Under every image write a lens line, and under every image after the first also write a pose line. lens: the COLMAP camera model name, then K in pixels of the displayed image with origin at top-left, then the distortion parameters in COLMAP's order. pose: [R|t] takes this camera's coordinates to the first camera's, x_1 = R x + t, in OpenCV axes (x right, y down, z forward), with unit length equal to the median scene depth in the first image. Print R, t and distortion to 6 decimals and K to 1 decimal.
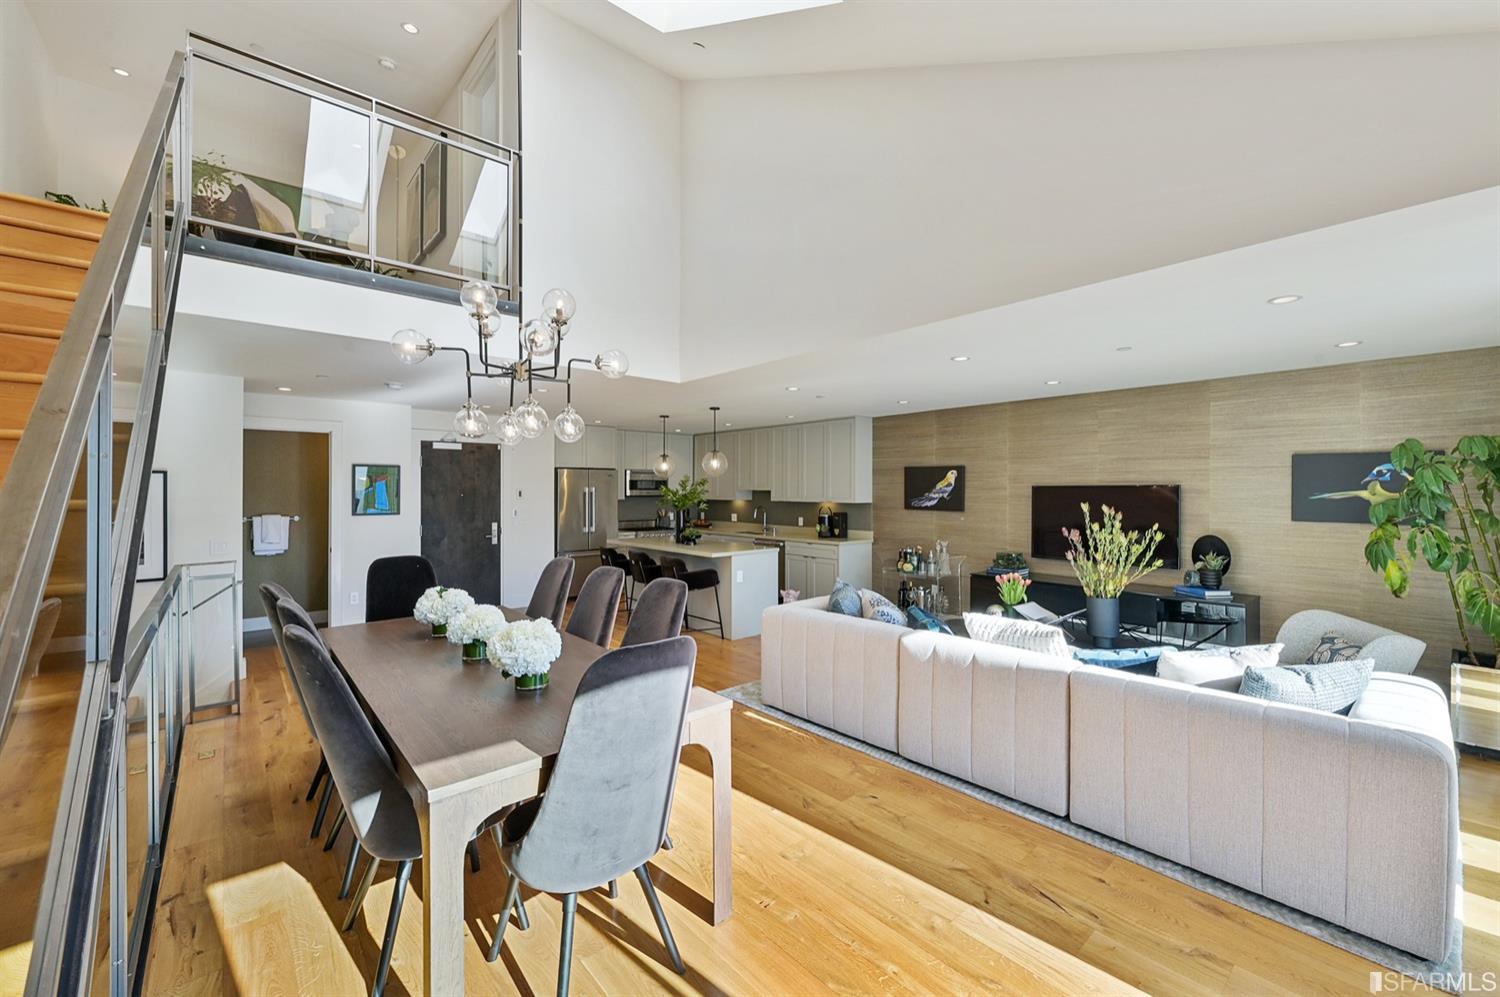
lens RADIAL K [[589.3, 0, 686.3], [0, 589.3, 497.3], [0, 0, 1]] dist [0.000963, 0.000074]
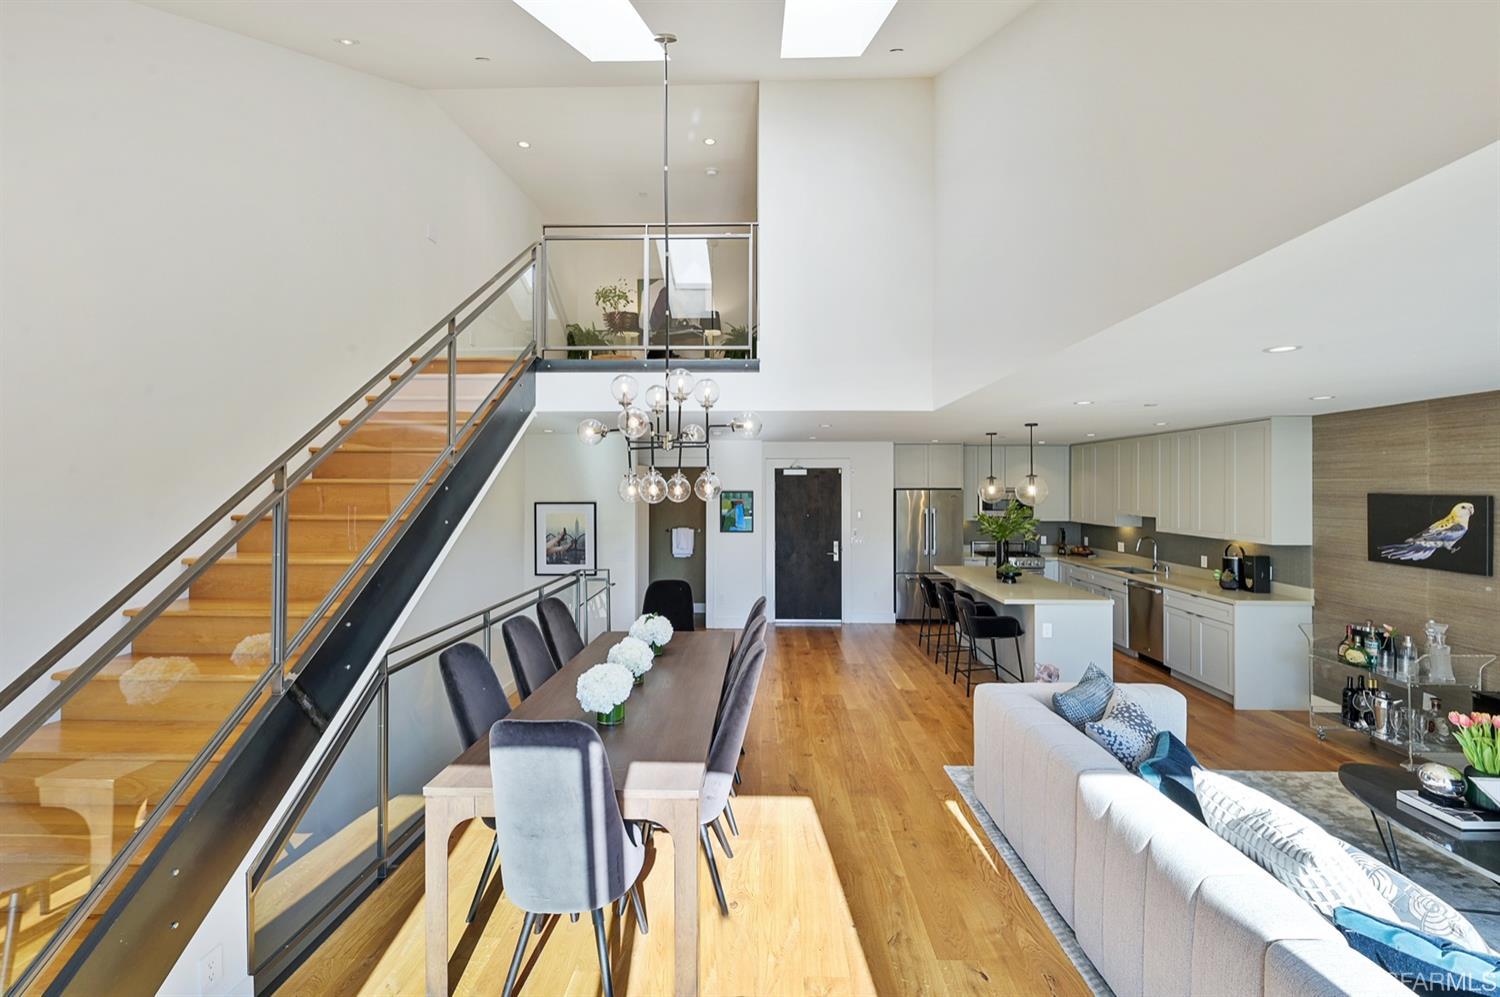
lens RADIAL K [[570.1, 0, 744.0], [0, 570.1, 491.3], [0, 0, 1]] dist [0.000296, 0.000030]
pose [[0.763165, -0.002601, -0.646198, 0.261681], [0.000211, 0.999993, -0.003776, -0.052660], [0.646203, 0.002746, 0.763160, 0.112363]]
